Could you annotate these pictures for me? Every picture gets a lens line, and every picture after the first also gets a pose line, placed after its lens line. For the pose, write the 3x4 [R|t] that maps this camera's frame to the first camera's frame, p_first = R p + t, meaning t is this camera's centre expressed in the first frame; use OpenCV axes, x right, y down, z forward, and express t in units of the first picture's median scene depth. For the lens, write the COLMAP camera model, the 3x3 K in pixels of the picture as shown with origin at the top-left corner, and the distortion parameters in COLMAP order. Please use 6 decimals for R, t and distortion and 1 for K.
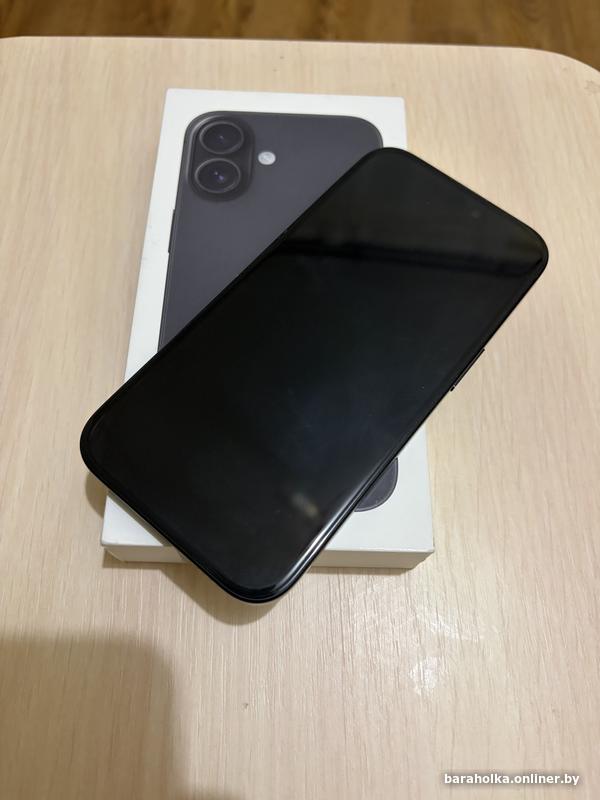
lens RADIAL K [[608.1, 0, 297.0], [0, 608.1, 403.5], [0, 0, 1]] dist [-0.018694, -0.015318]
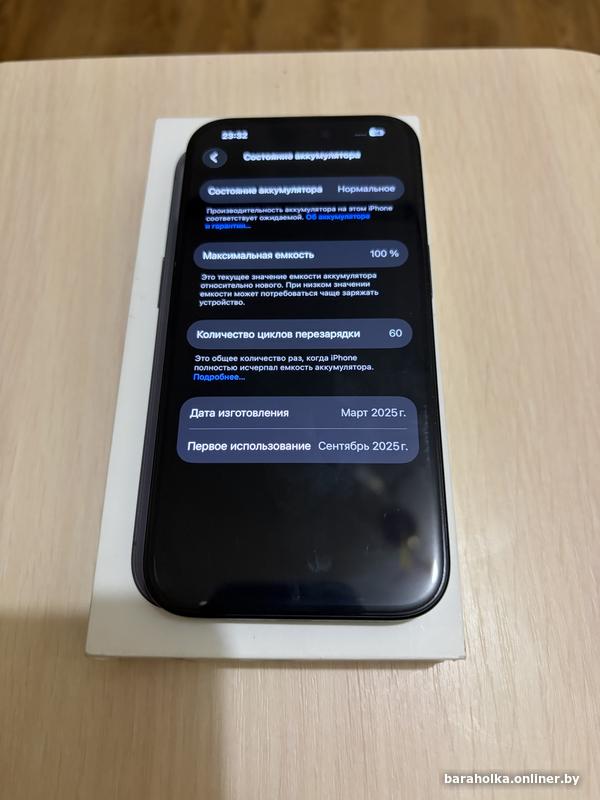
lens RADIAL K [[608.1, 0, 301.4], [0, 608.1, 399.1], [0, 0, 1]] dist [-0.018694, -0.015318]
pose [[0.998953, -0.027052, -0.036888, 0.029233], [0.027339, 0.999600, 0.007289, -0.120502], [0.036676, -0.008290, 0.999293, 0.118119]]
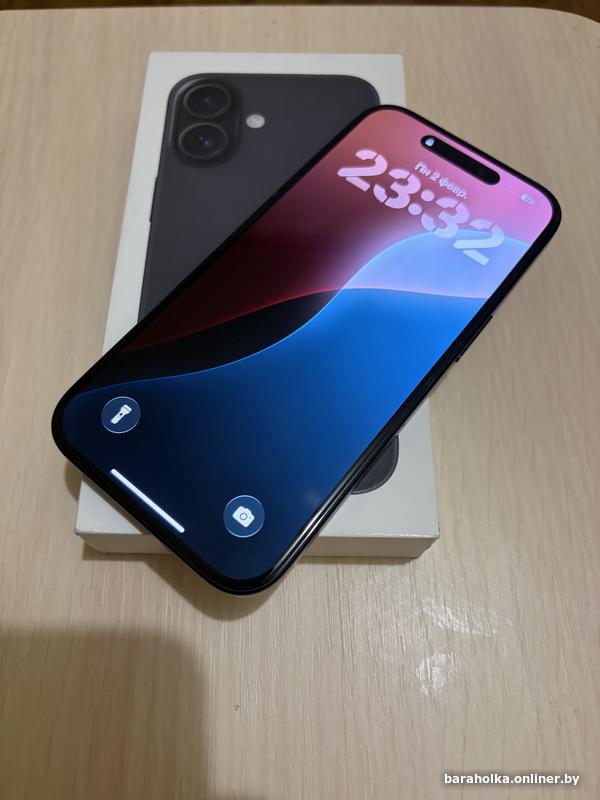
lens RADIAL K [[608.1, 0, 298.4], [0, 608.1, 403.3], [0, 0, 1]] dist [-0.018694, -0.015318]
pose [[0.999622, -0.016438, -0.022038, 0.033648], [0.016479, 0.999863, 0.001687, 0.033834], [0.022008, -0.002049, 0.999756, 0.076984]]
